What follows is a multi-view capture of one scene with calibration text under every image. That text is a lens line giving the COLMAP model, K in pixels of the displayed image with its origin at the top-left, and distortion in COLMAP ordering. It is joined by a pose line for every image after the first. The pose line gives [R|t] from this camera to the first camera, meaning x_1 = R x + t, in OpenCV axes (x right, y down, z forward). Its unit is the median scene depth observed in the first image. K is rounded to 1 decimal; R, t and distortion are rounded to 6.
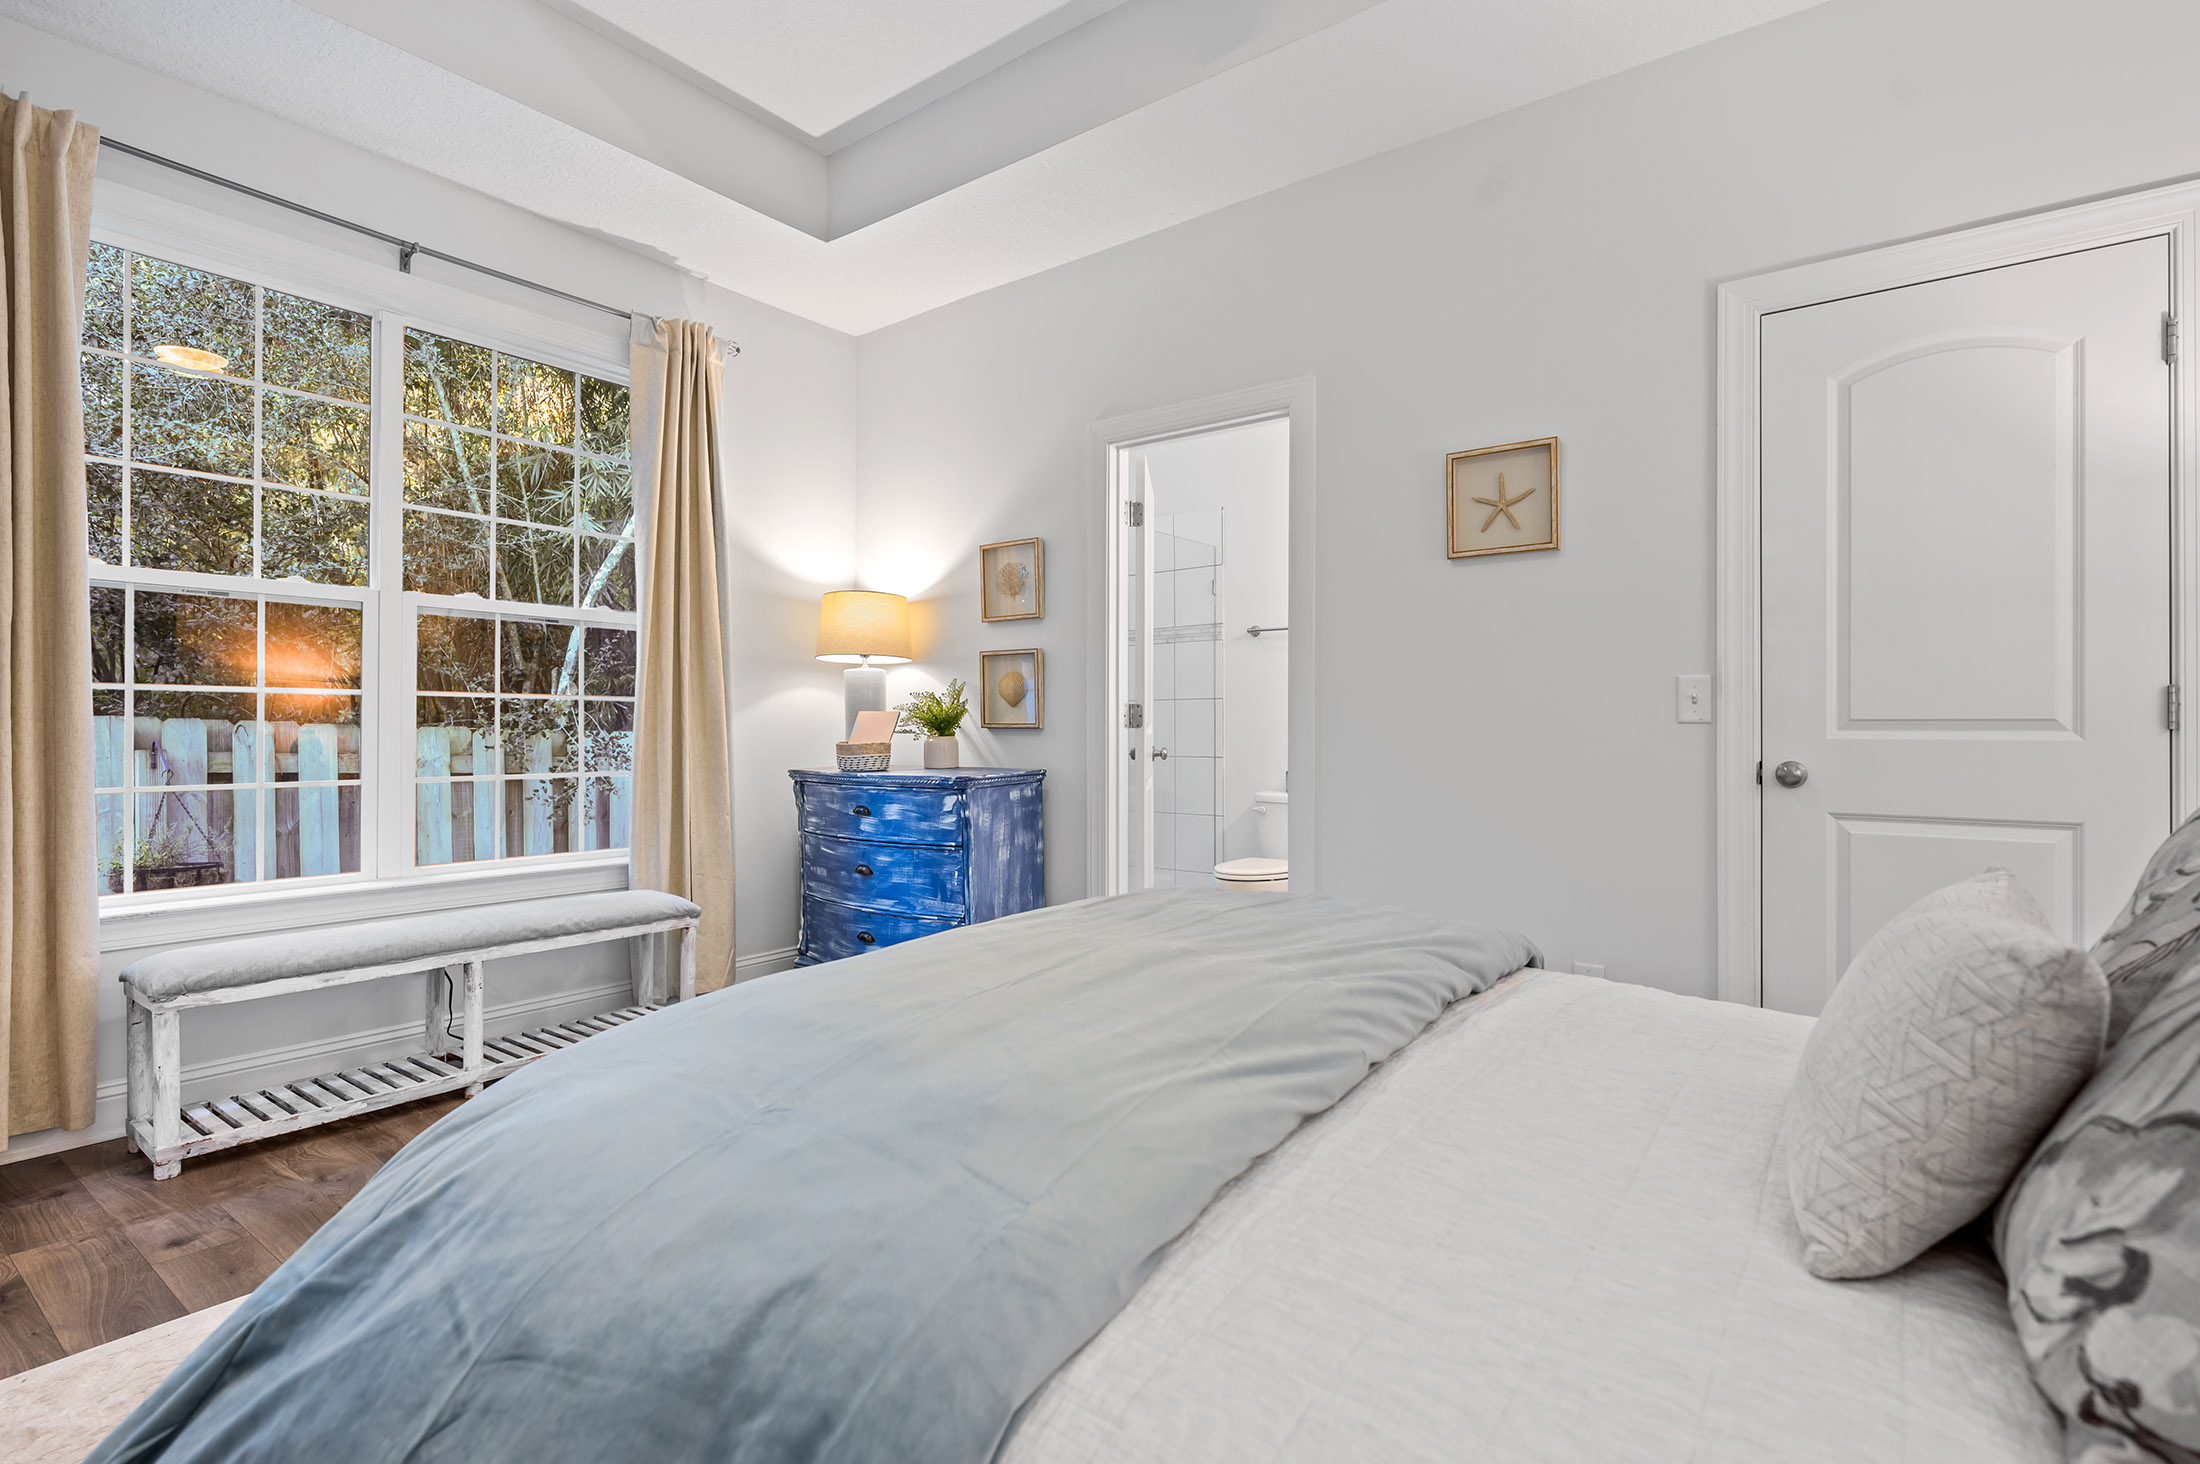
lens RADIAL K [[1027.2, 0, 1096.0], [0, 1027.2, 730.3], [0, 0, 1]] dist [0.000852, 0.000582]
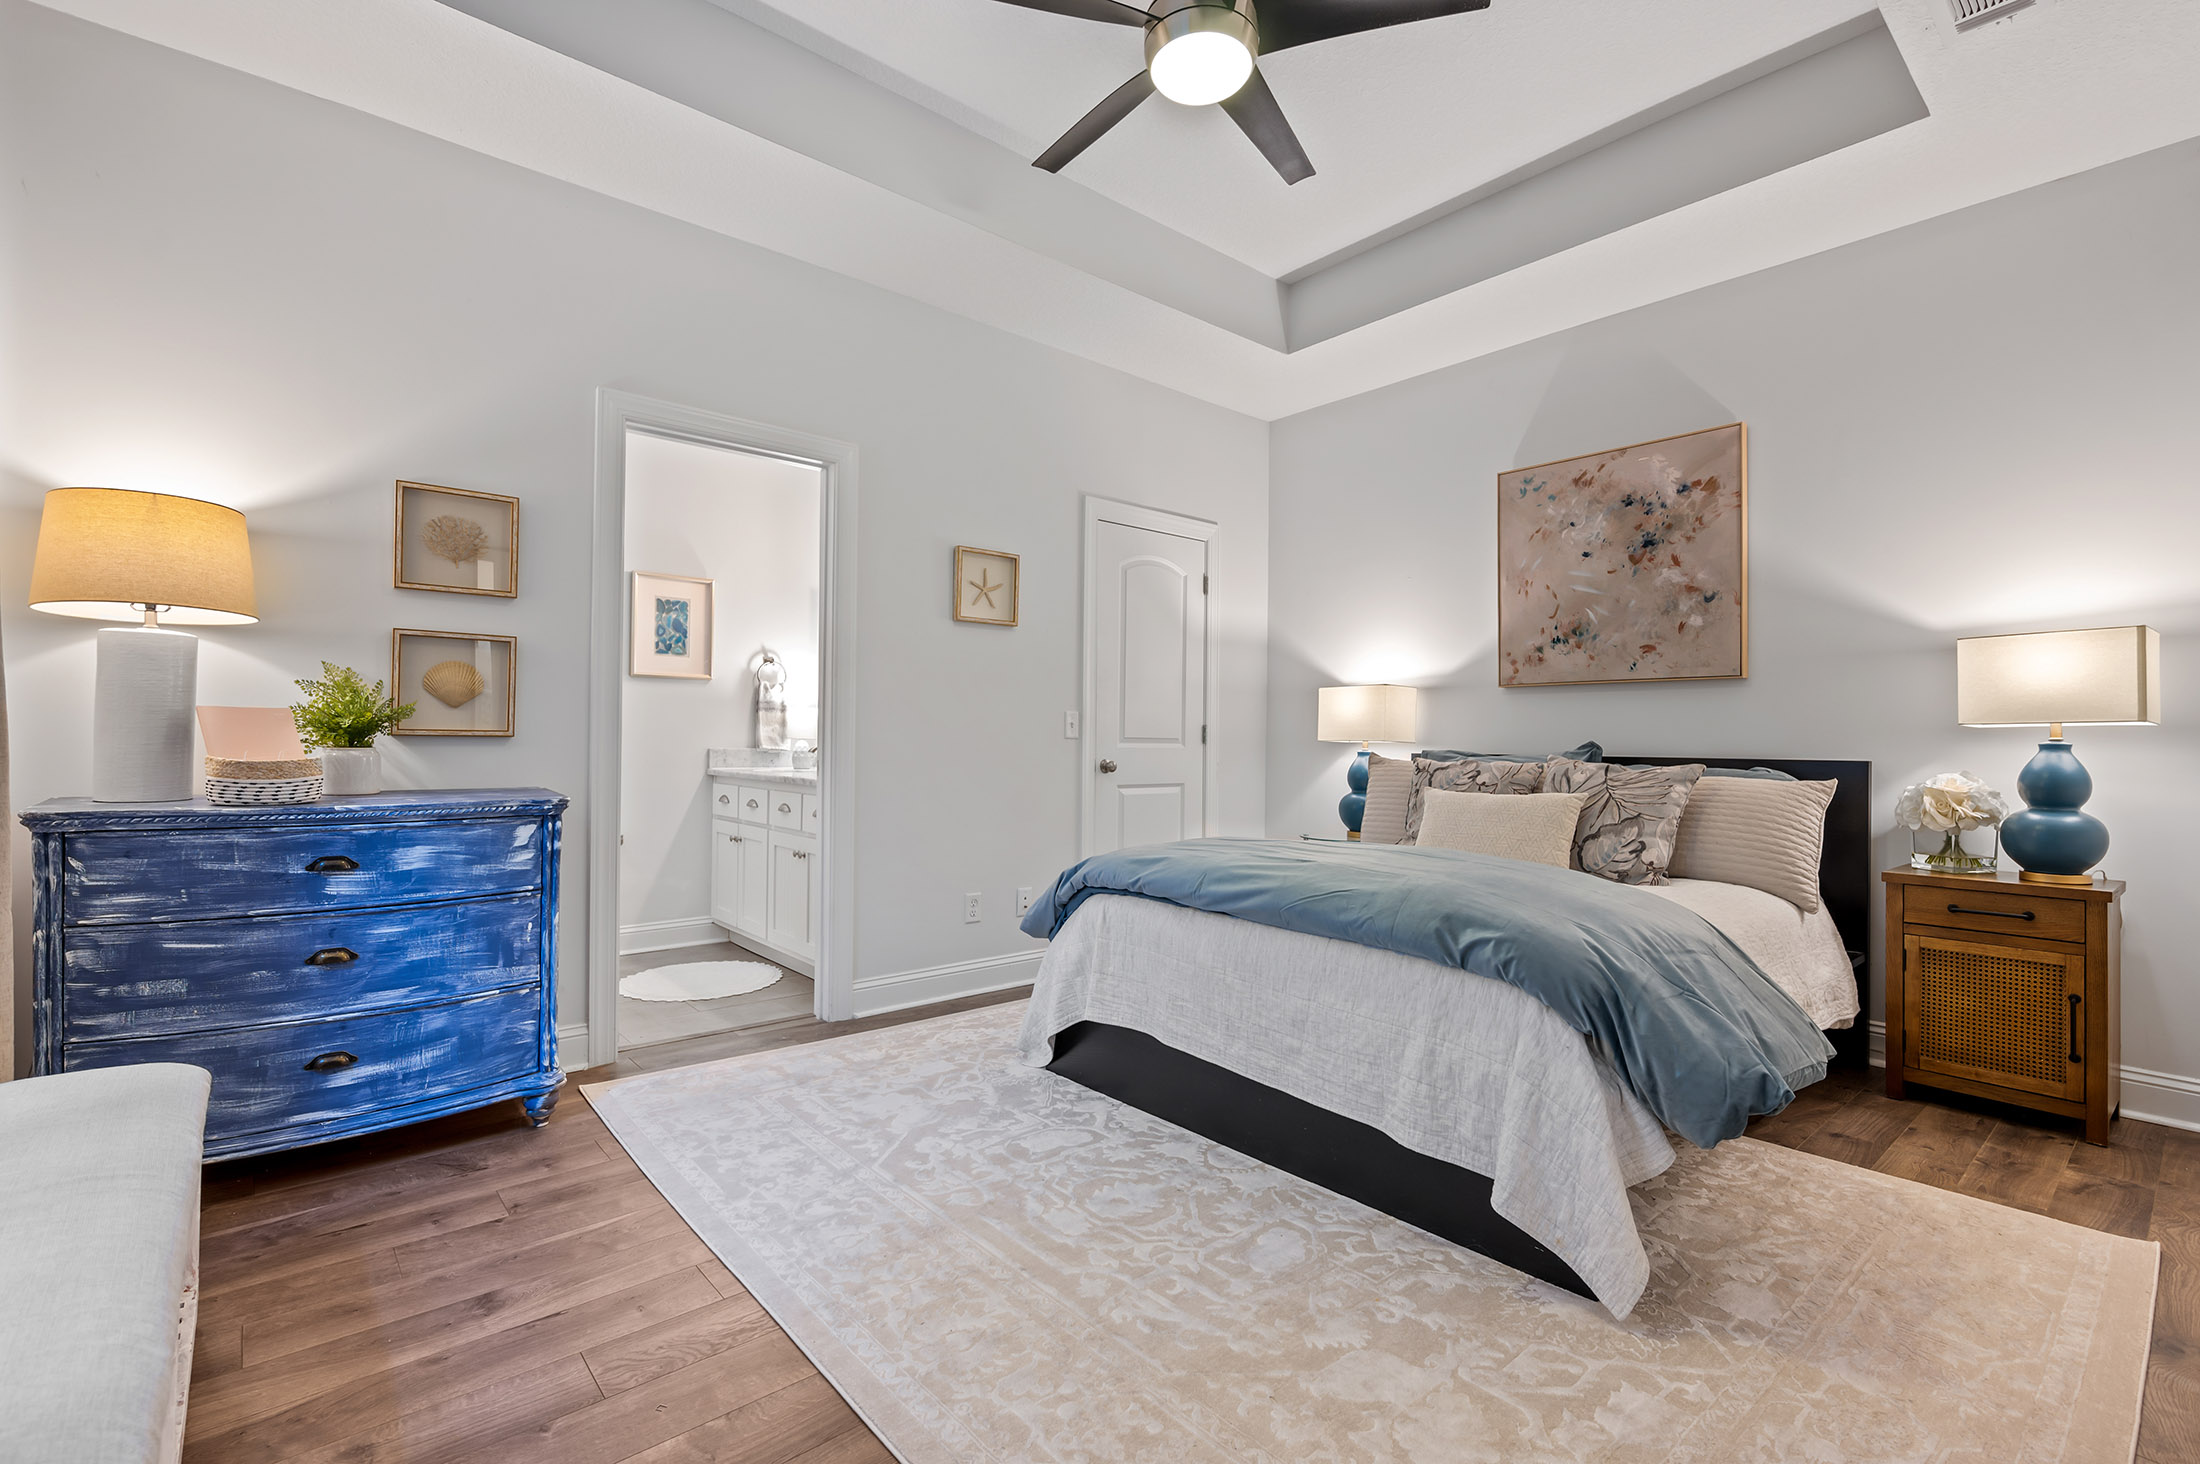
lens RADIAL K [[985.2, 0, 1094.8], [0, 985.2, 738.9], [0, 0, 1]] dist [-0.000580, -0.000633]
pose [[0.220899, 0.003755, 0.975290, -0.745031], [-0.007794, 0.999967, -0.002085, -0.002130], [-0.975266, -0.007141, 0.220921, 0.415984]]
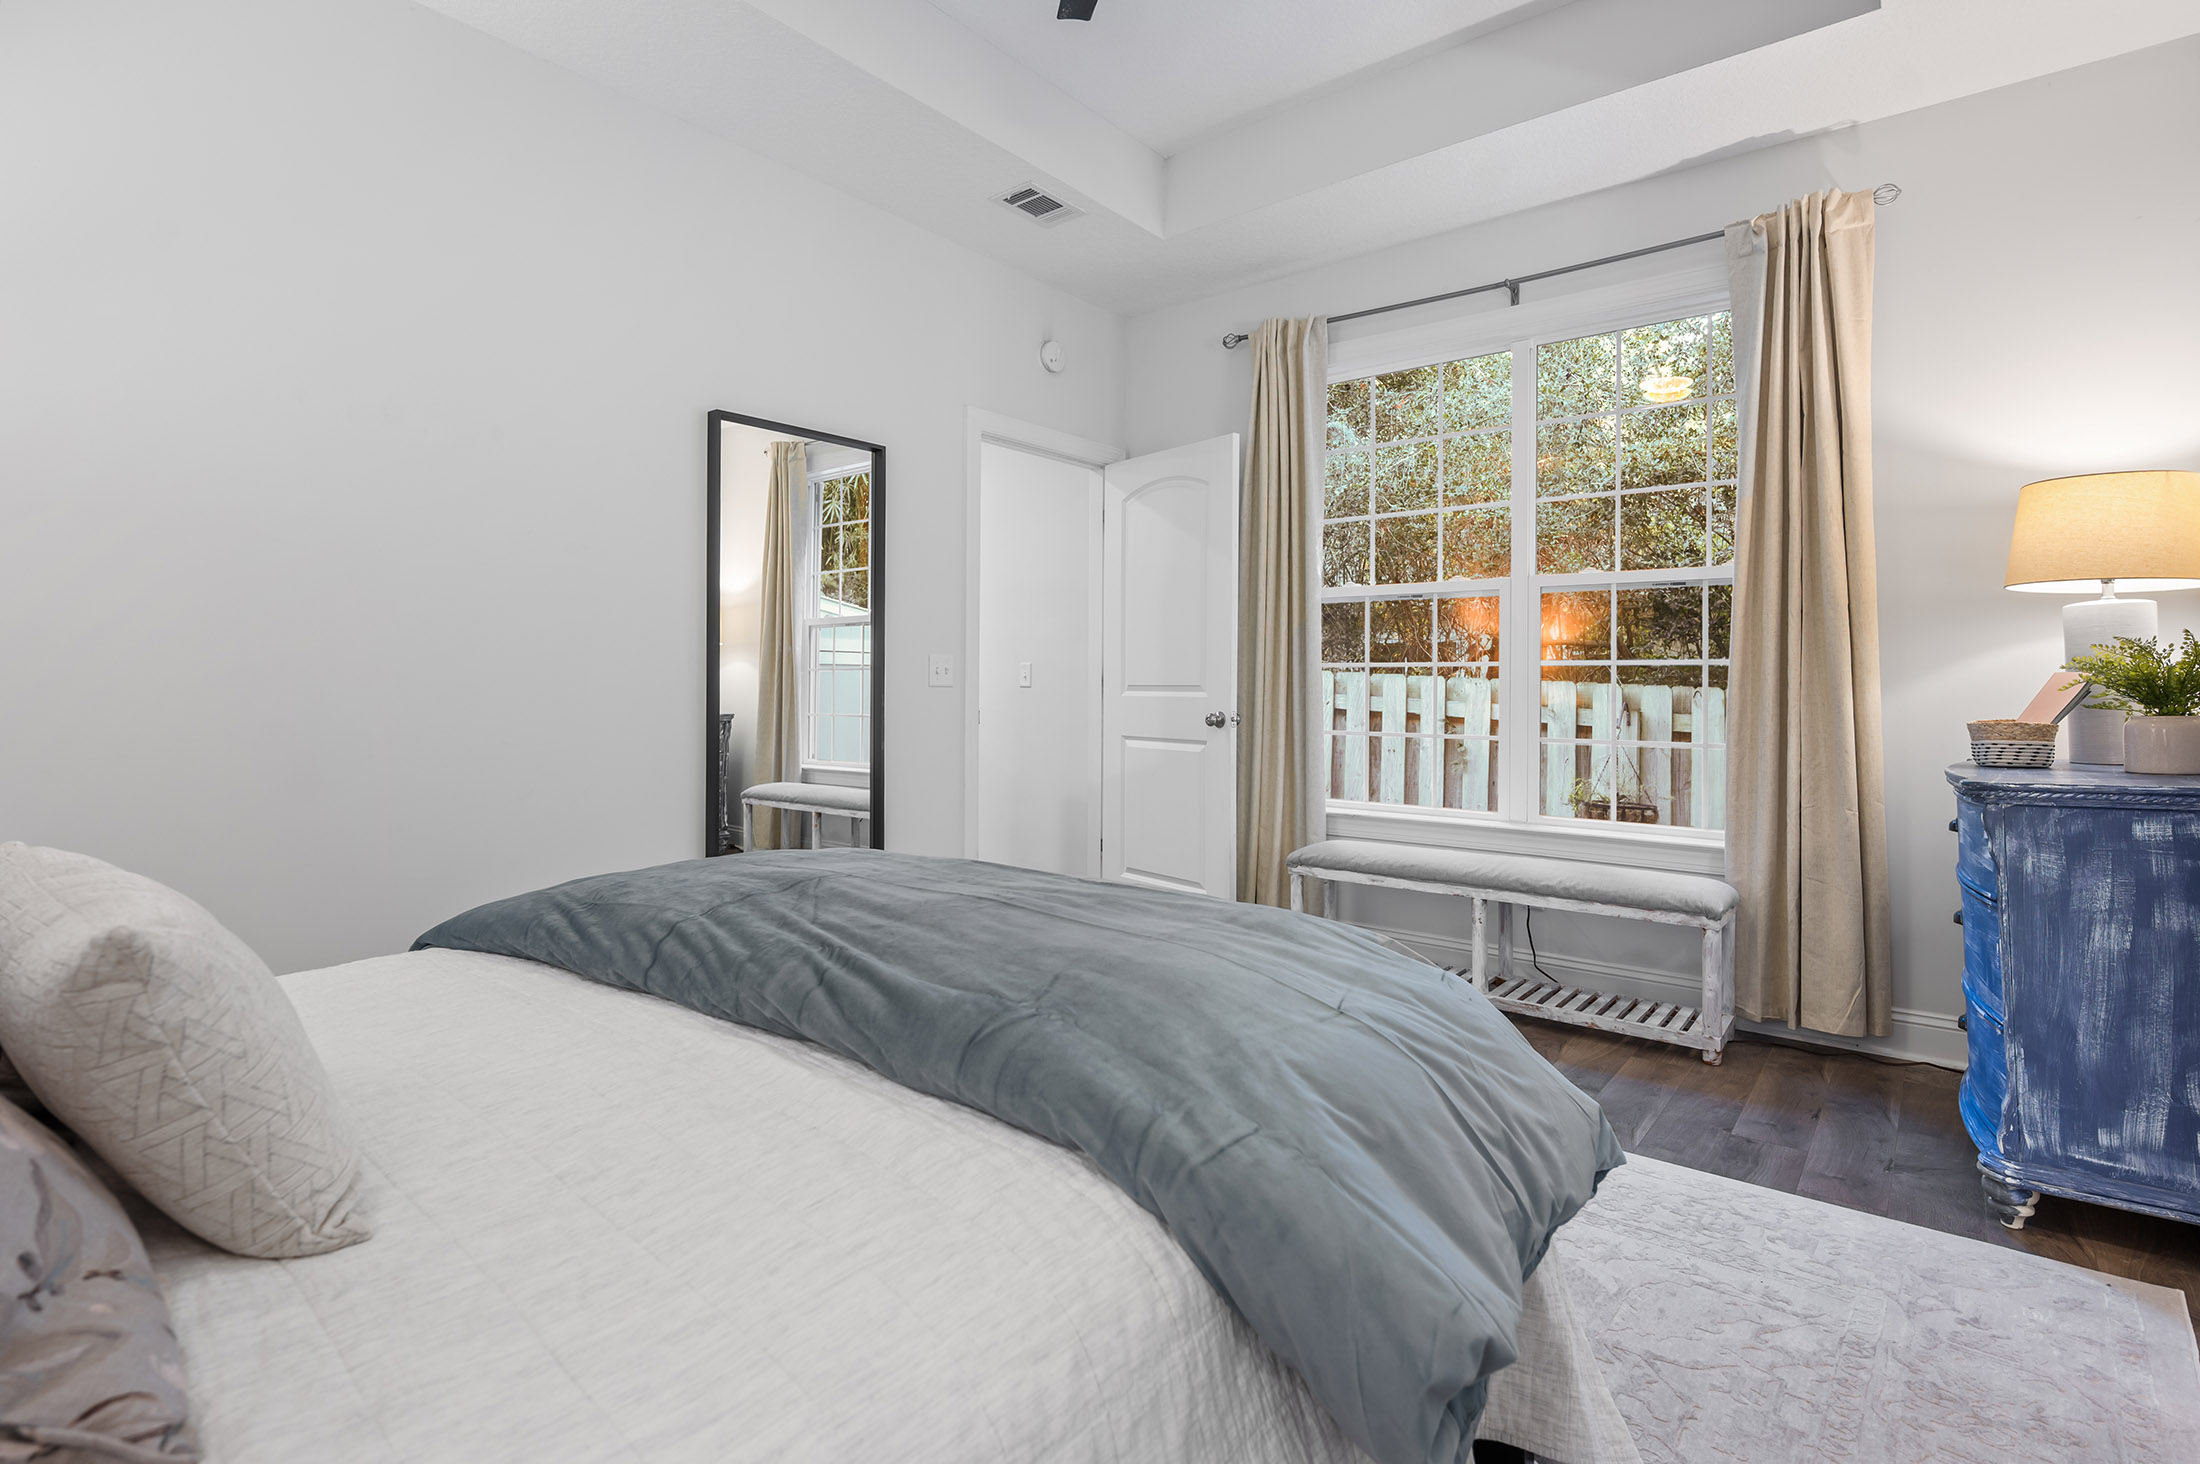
lens RADIAL K [[1027.2, 0, 1161.6], [0, 1027.2, 689.5], [0, 0, 1]] dist [0.000852, 0.000582]
pose [[0.025940, 0.000299, -0.999663, 0.422772], [-0.010425, 0.999946, 0.000029, -0.002506], [0.999609, 0.010421, 0.025942, 0.493099]]
